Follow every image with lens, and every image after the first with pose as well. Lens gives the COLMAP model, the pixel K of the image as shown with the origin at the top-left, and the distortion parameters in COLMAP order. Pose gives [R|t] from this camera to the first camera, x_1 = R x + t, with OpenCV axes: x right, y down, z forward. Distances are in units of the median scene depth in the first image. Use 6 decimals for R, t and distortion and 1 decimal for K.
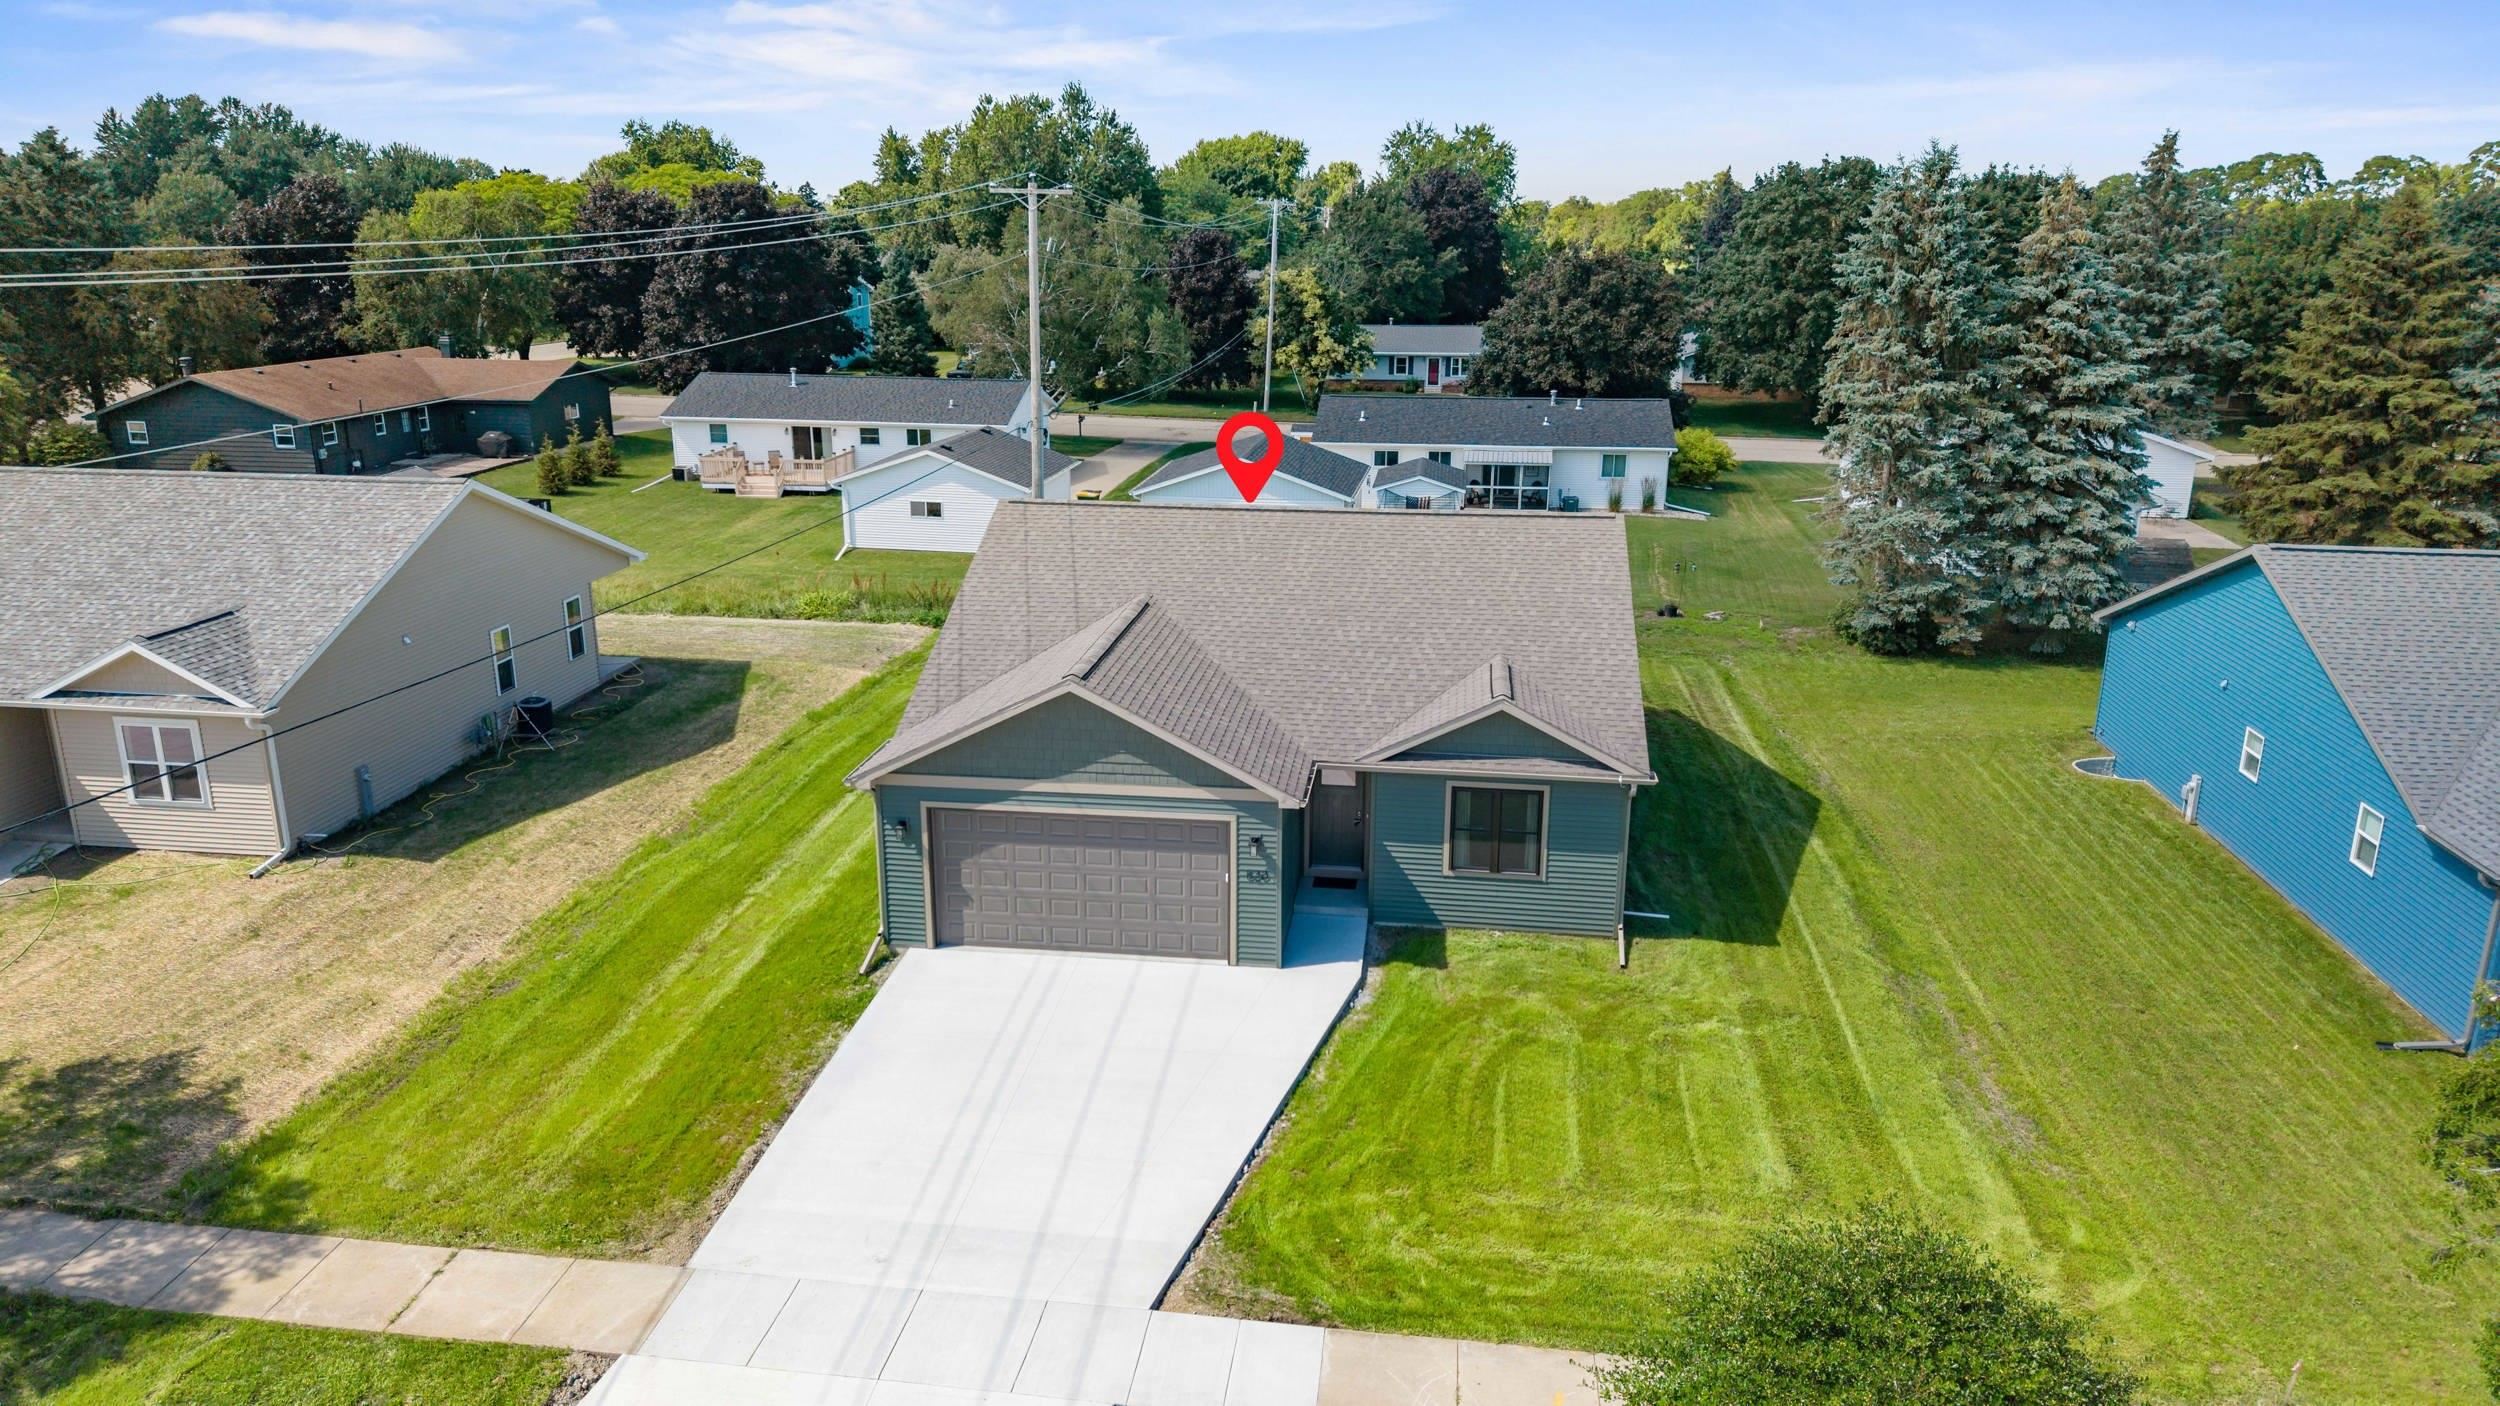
lens RADIAL K [[1665.7, 0, 1250.0], [0, 1665.7, 703.0], [0, 0, 1]] dist [0.038806, -0.044790]
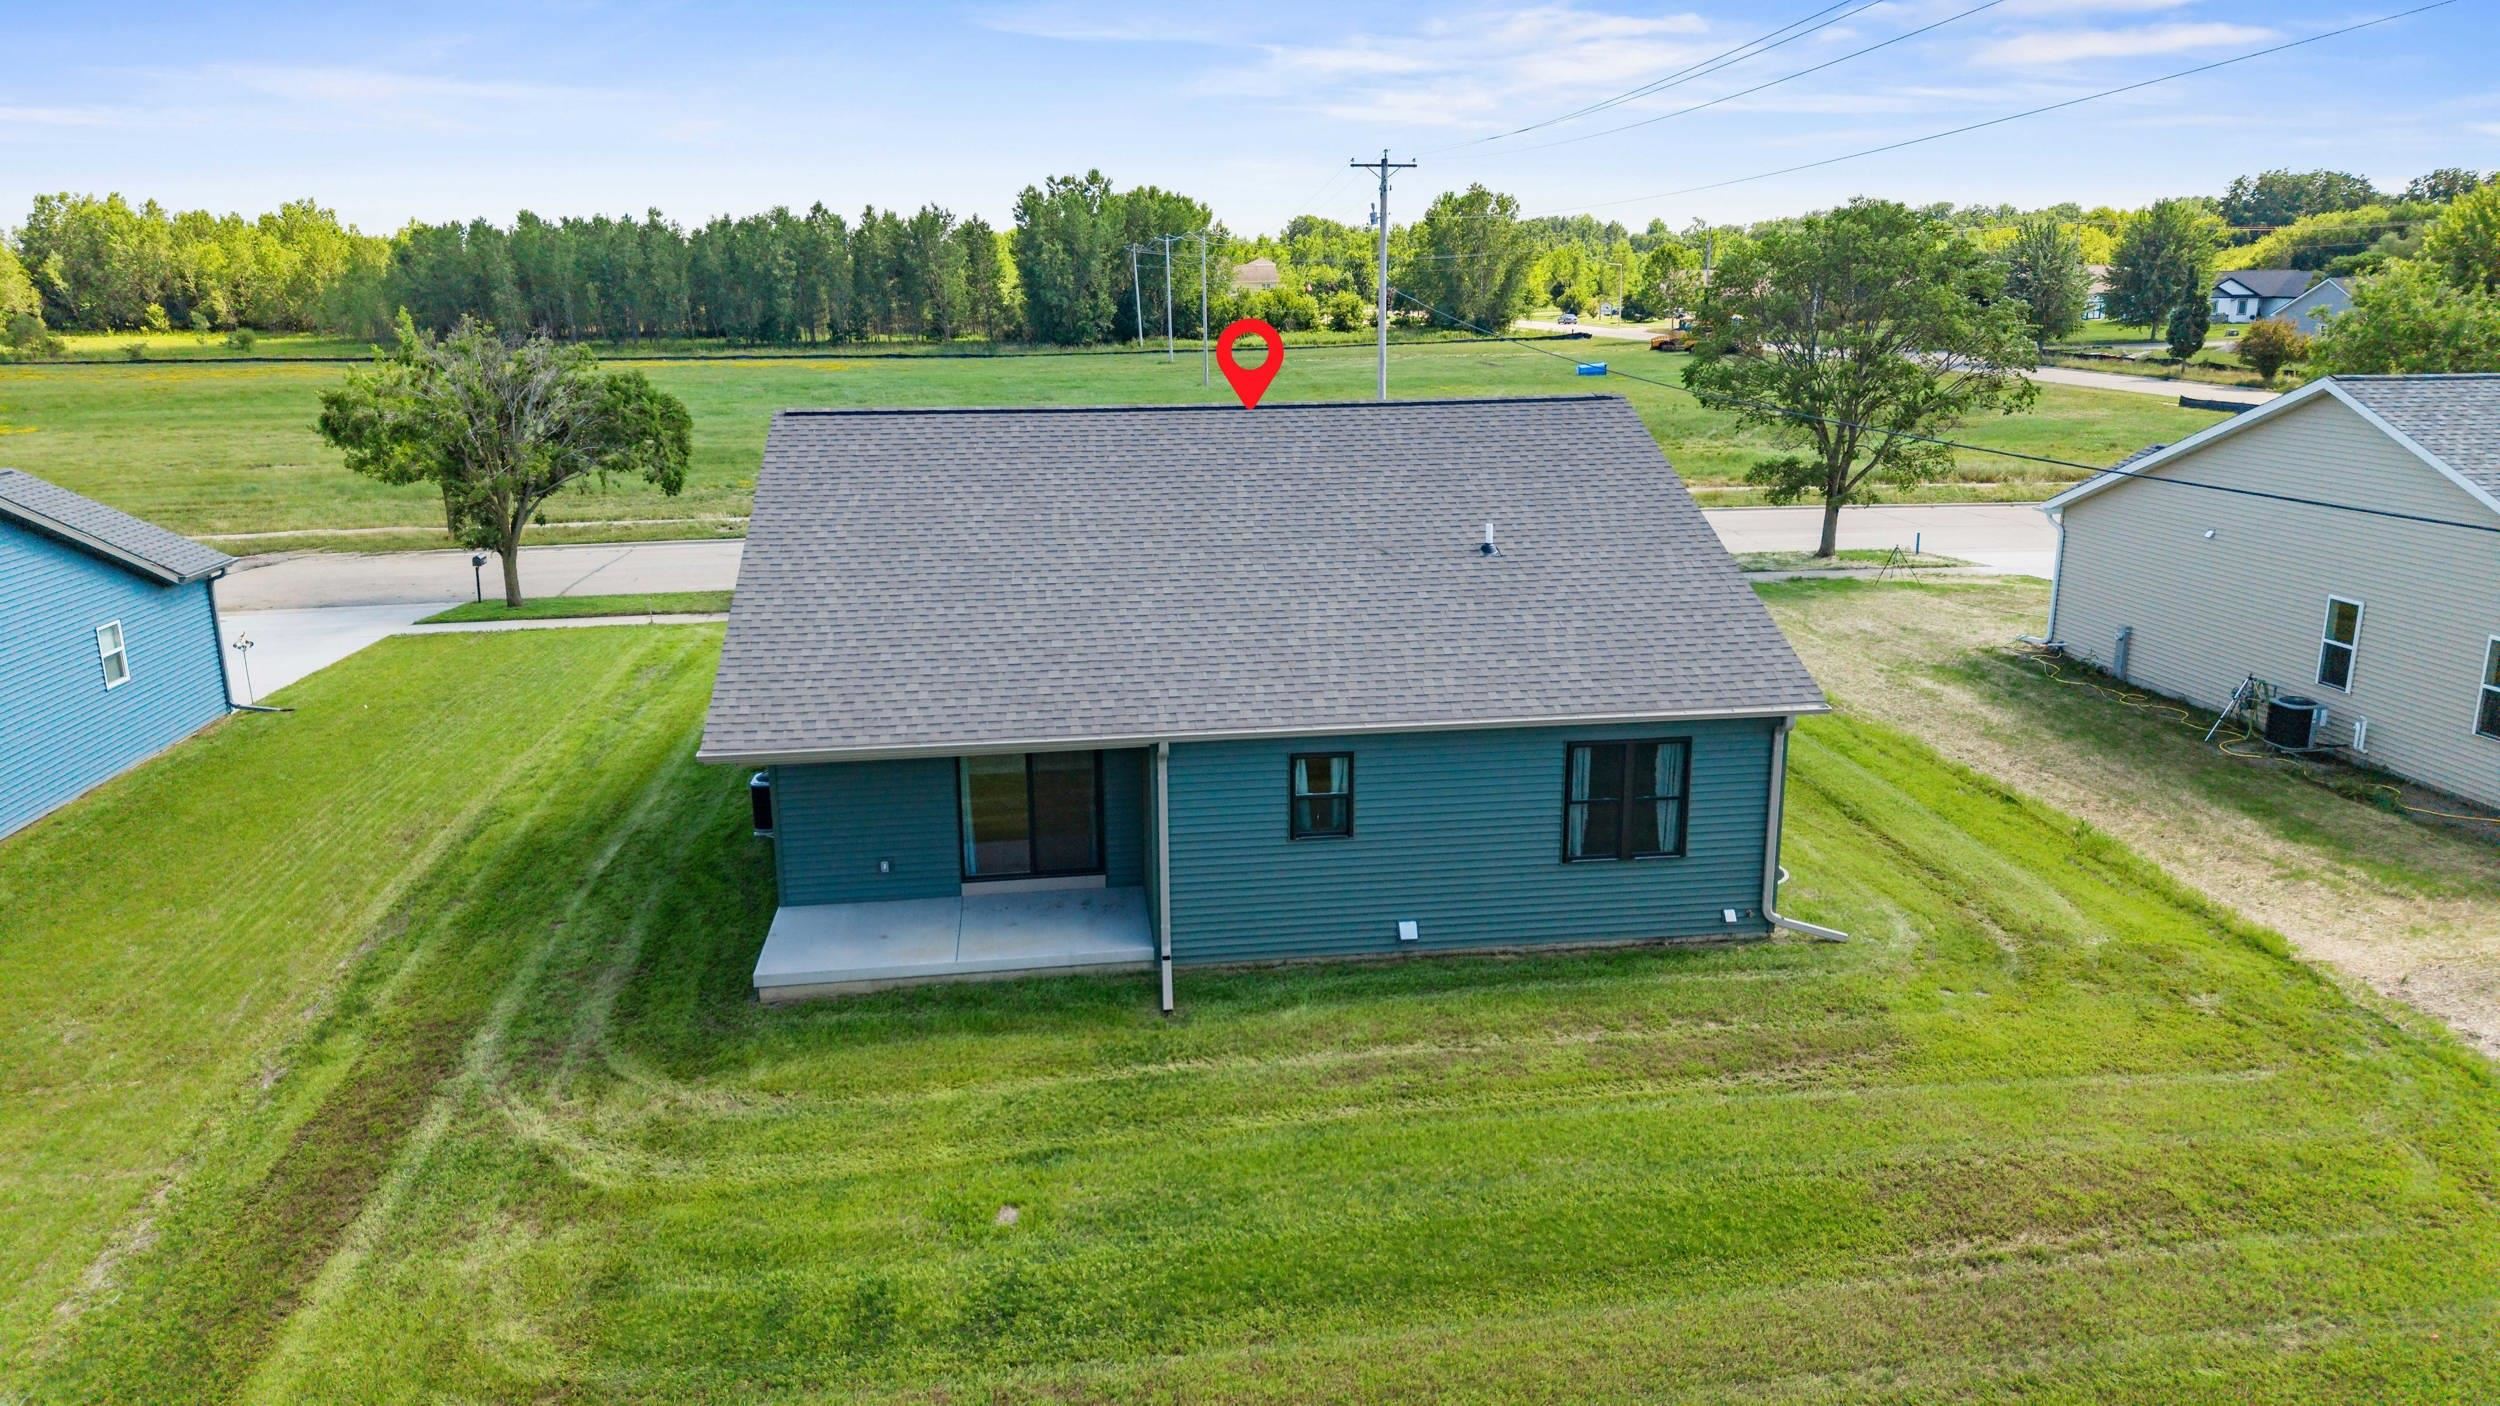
lens RADIAL K [[1671.9, 0, 1250.0], [0, 1671.9, 703.0], [0, 0, 1]] dist [0.020958, -0.017568]
pose [[-0.966268, 0.071602, -0.247384, 0.214519], [-0.065742, 0.860171, 0.505750, -0.392352], [0.249006, 0.504954, -0.826449, 1.740661]]
